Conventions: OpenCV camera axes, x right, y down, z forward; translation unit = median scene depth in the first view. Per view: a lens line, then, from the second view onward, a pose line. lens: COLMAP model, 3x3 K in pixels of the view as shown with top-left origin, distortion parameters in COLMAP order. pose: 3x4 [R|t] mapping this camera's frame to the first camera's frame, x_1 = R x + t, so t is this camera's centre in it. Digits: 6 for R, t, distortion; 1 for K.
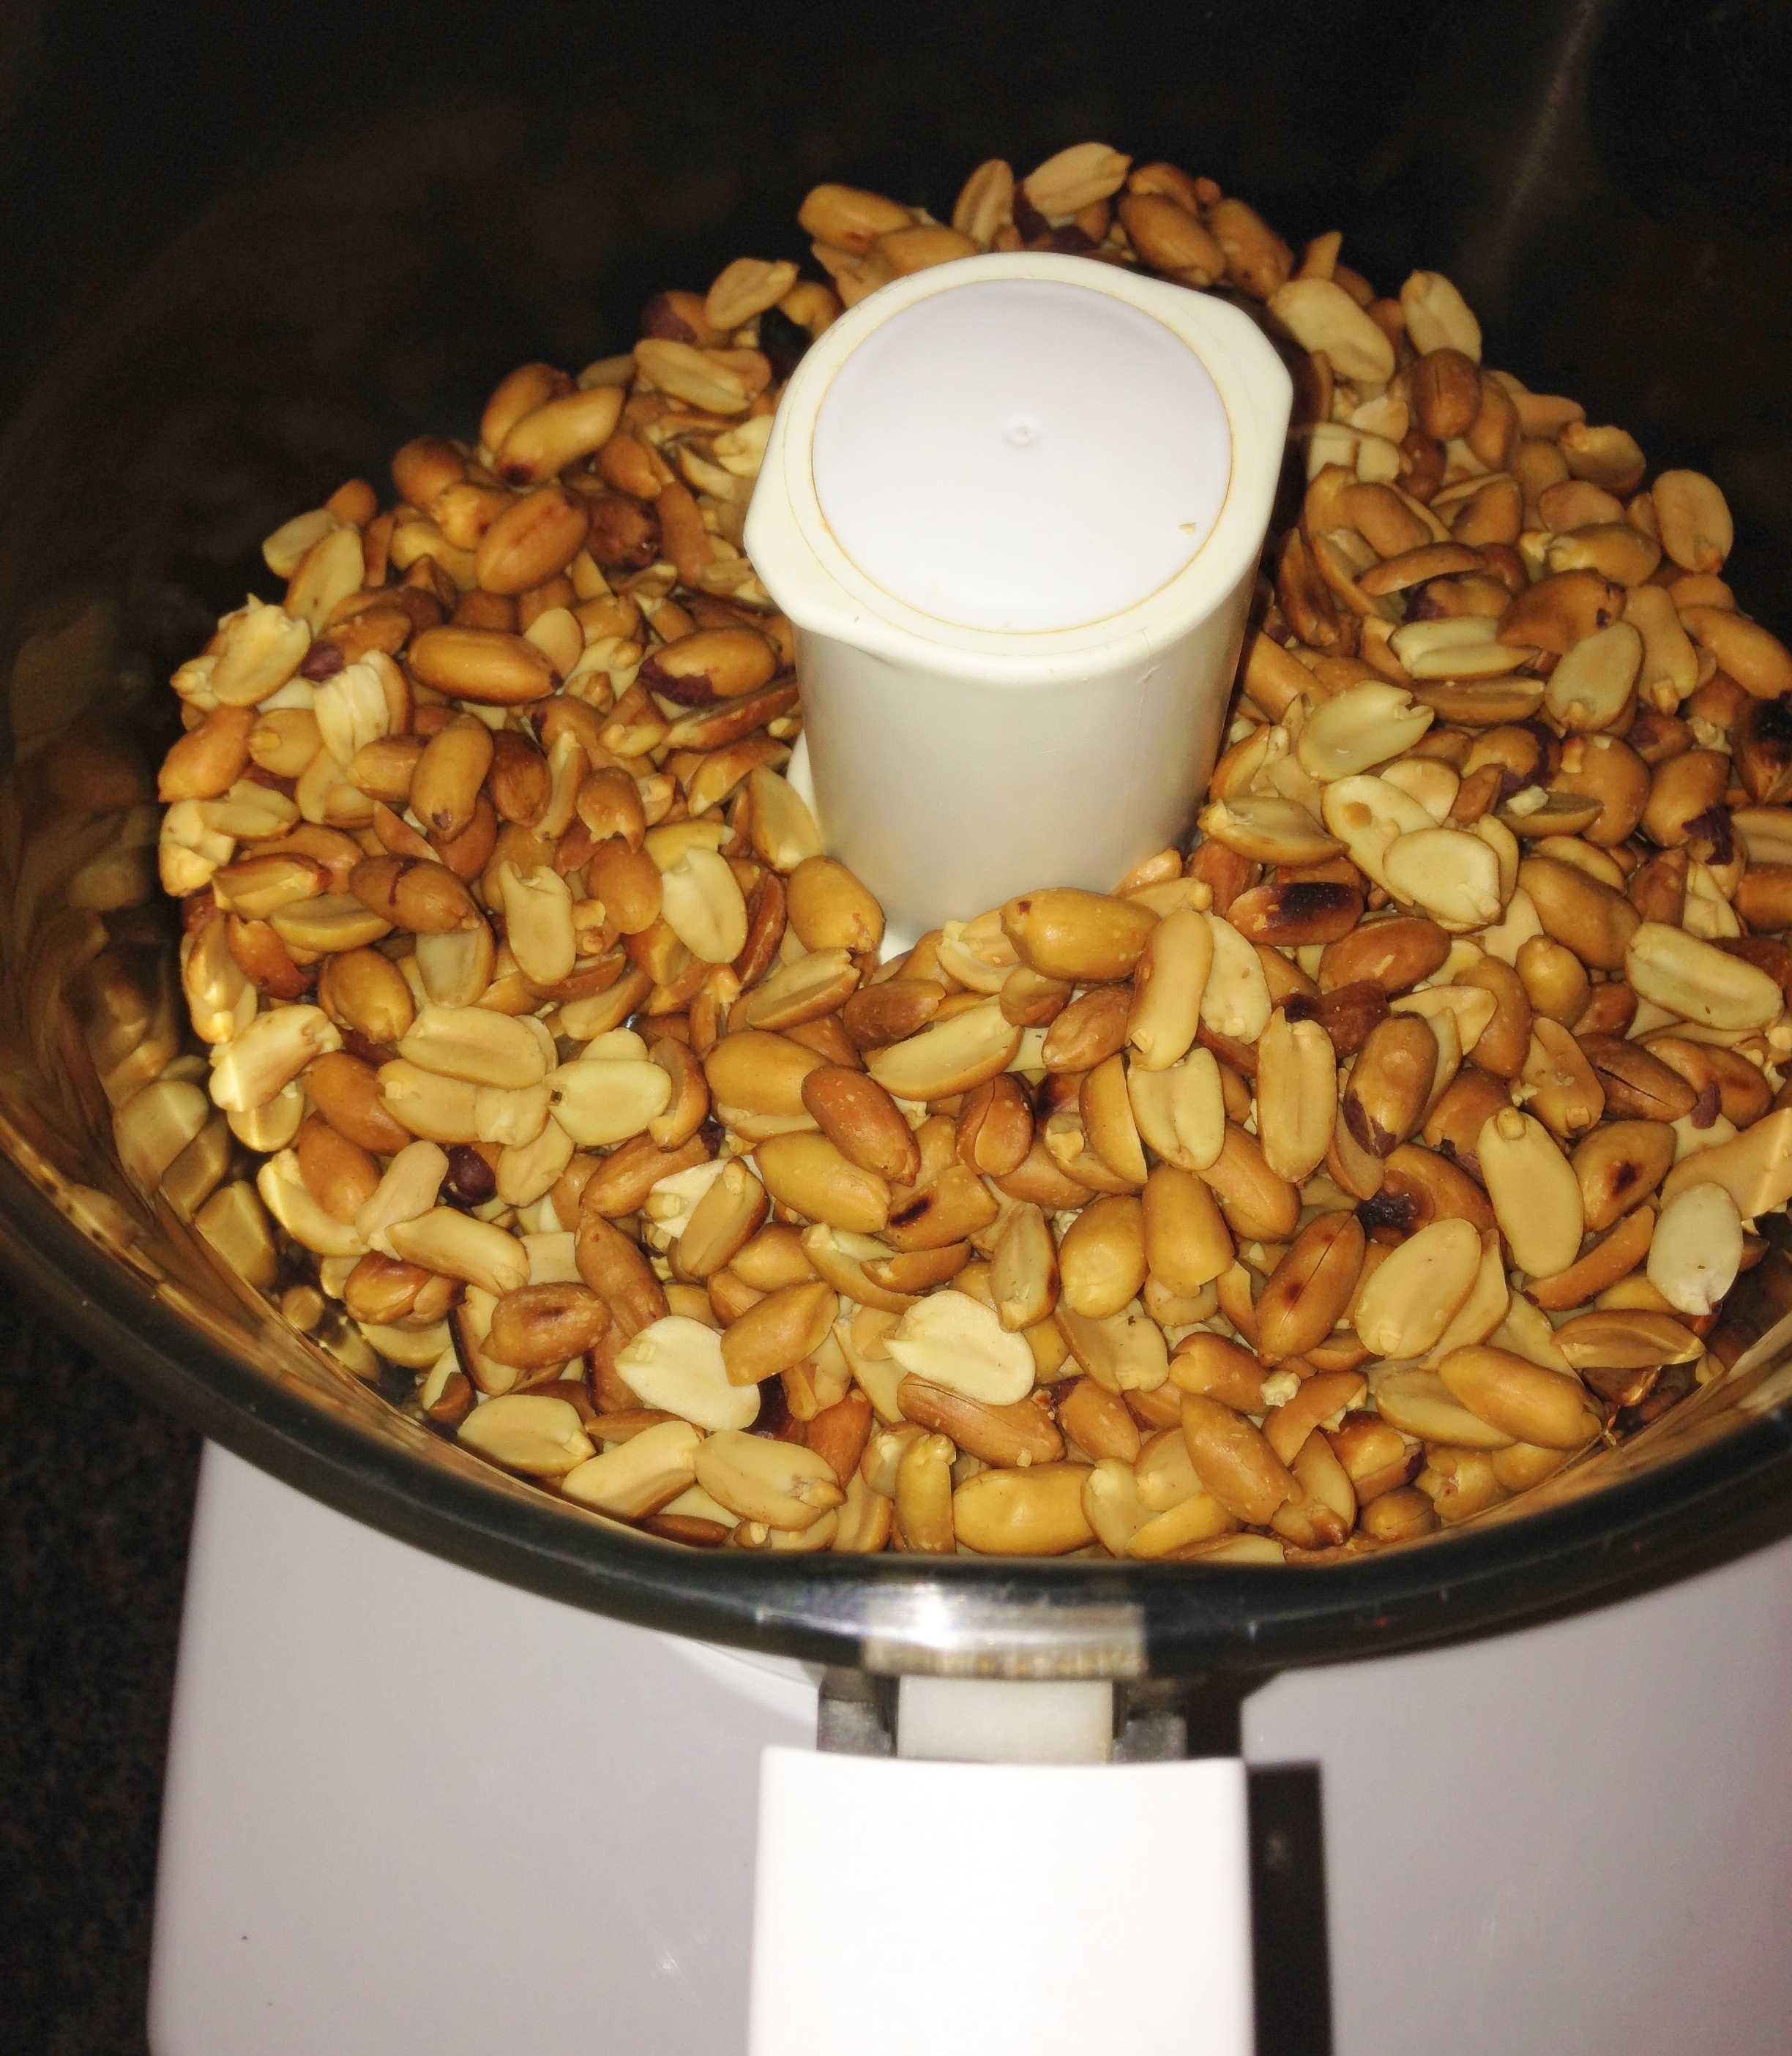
lens RADIAL K [[2272.2, 0, 896.0], [0, 2272.2, 1028.0], [0, 0, 1]] dist [0.005263, 0.005937]
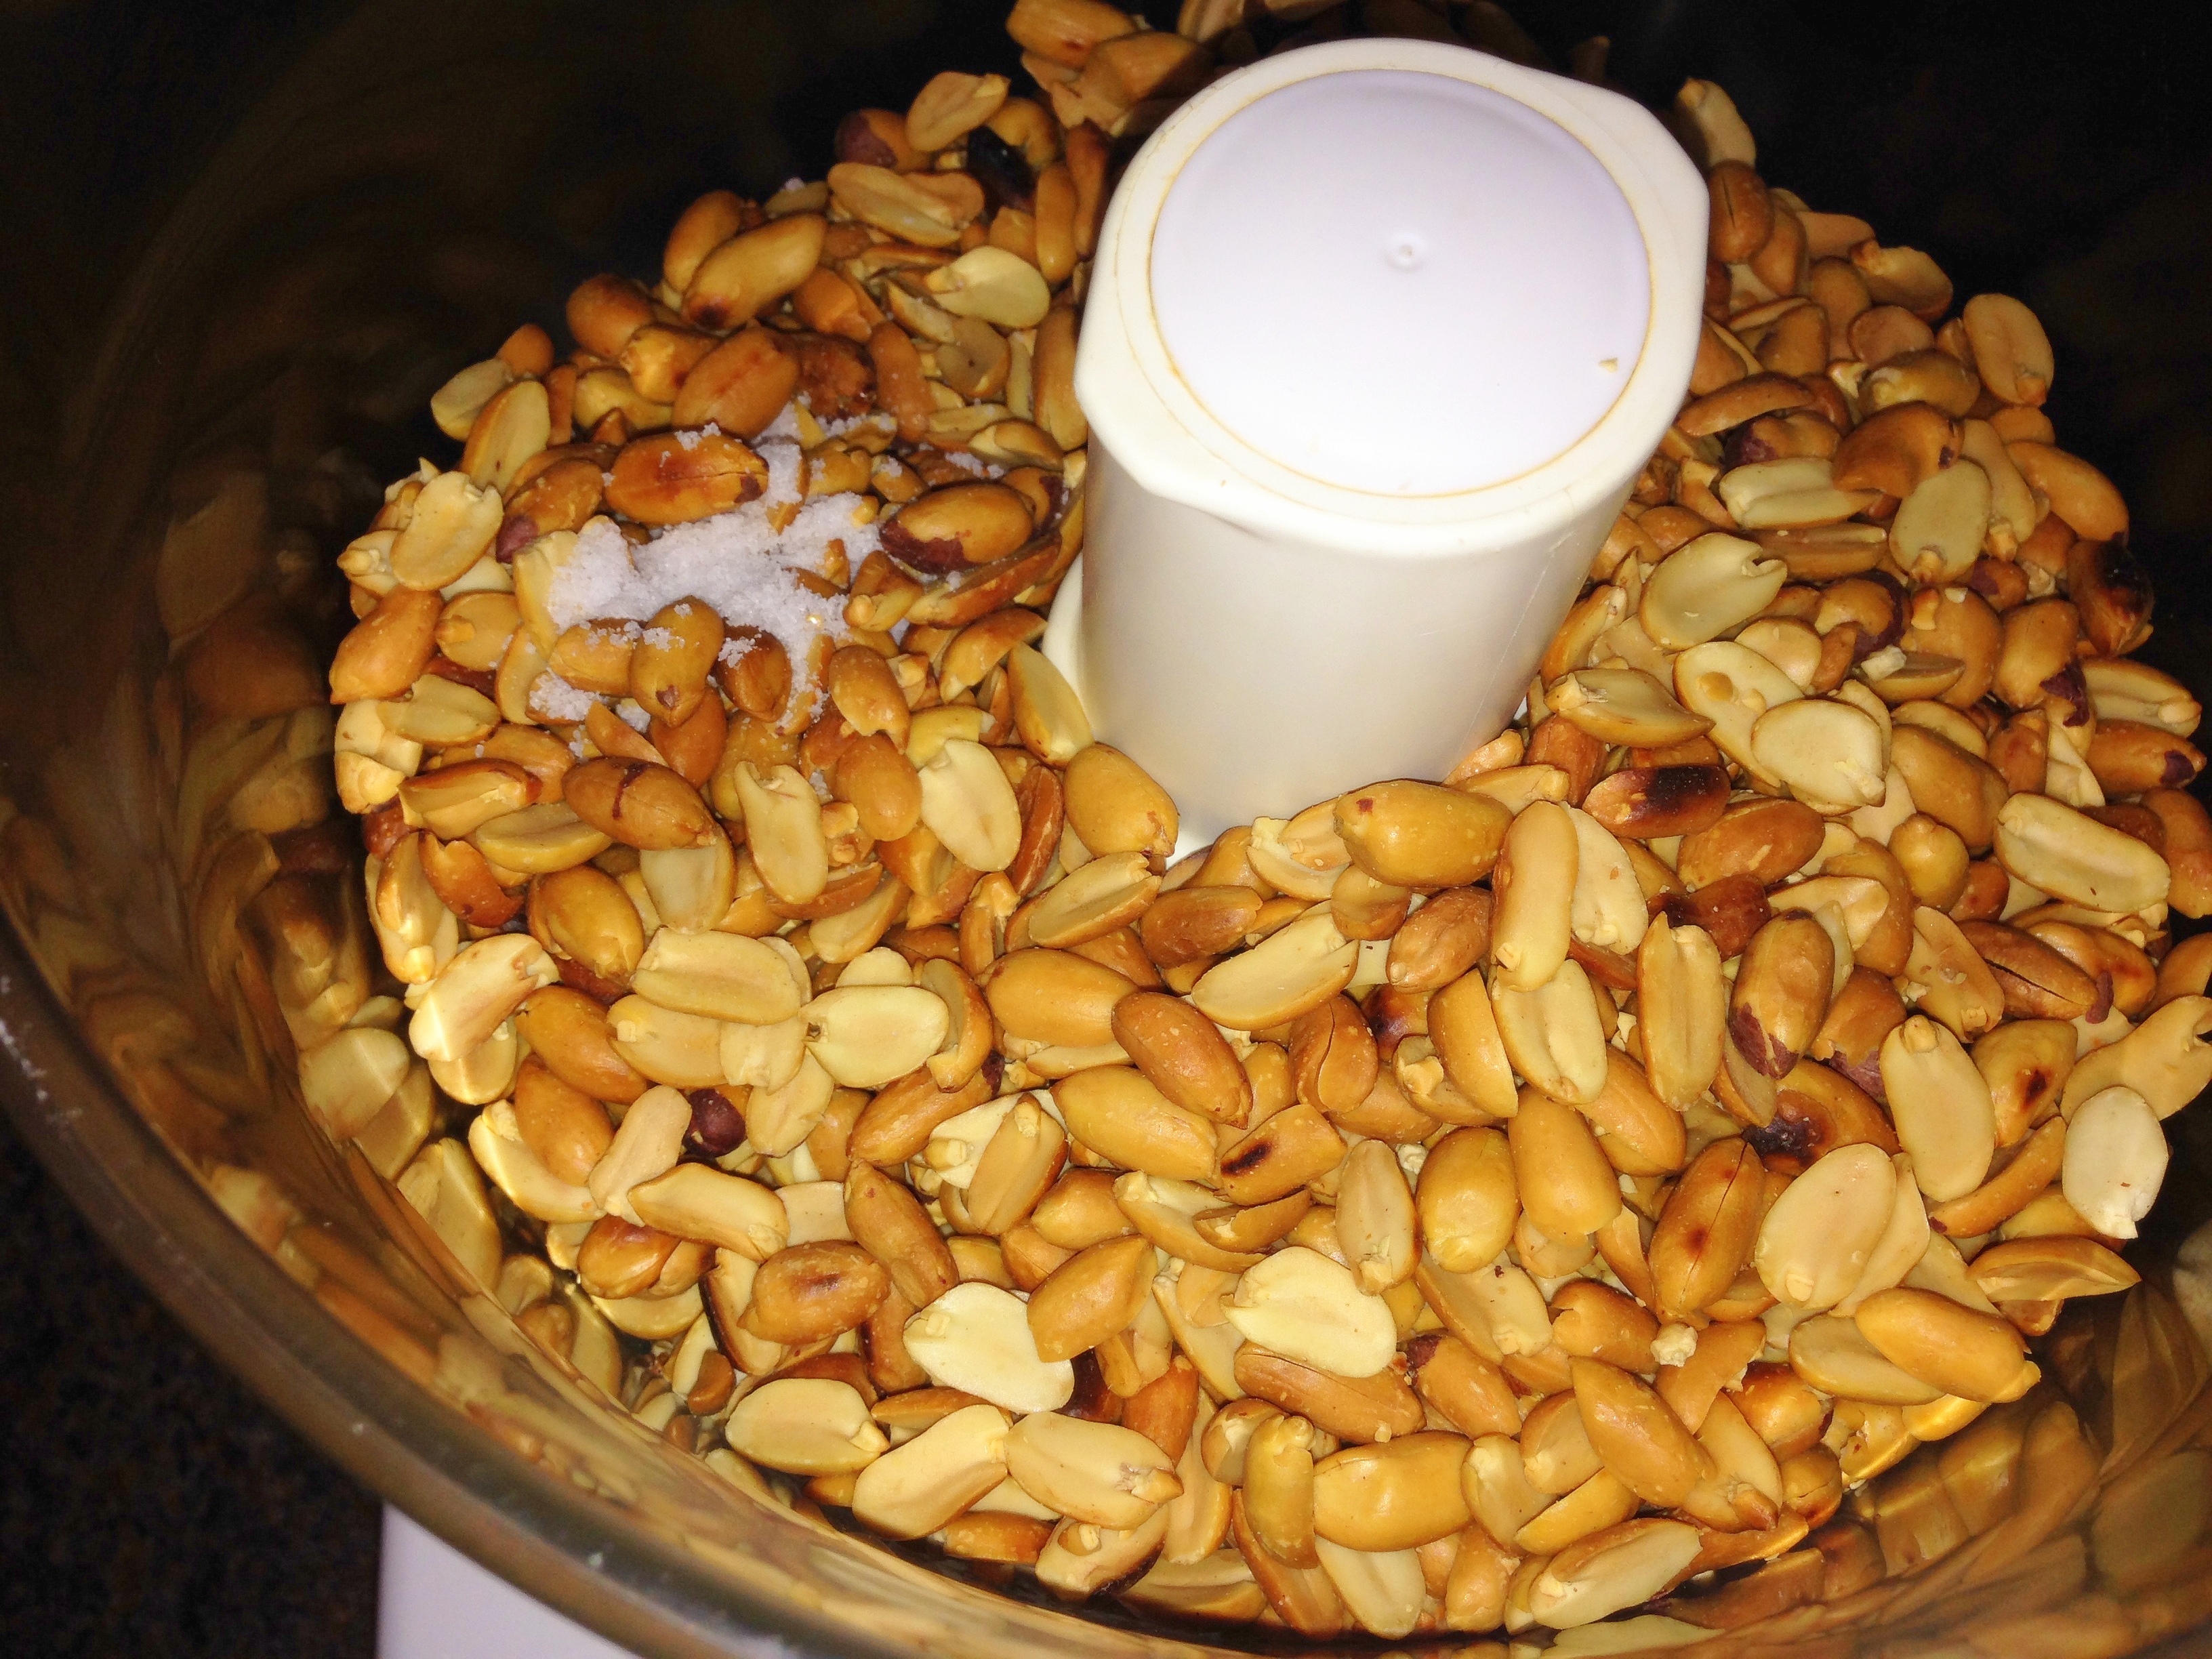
lens RADIAL K [[2131.8, 0, 1104.1], [0, 2131.8, 905.1], [0, 0, 1]] dist [0.039377, -0.126127]
pose [[0.997034, -0.034082, 0.069011, -0.093784], [0.031962, 0.998989, 0.031599, -0.040981], [-0.070018, -0.029300, 0.997115, 0.174068]]
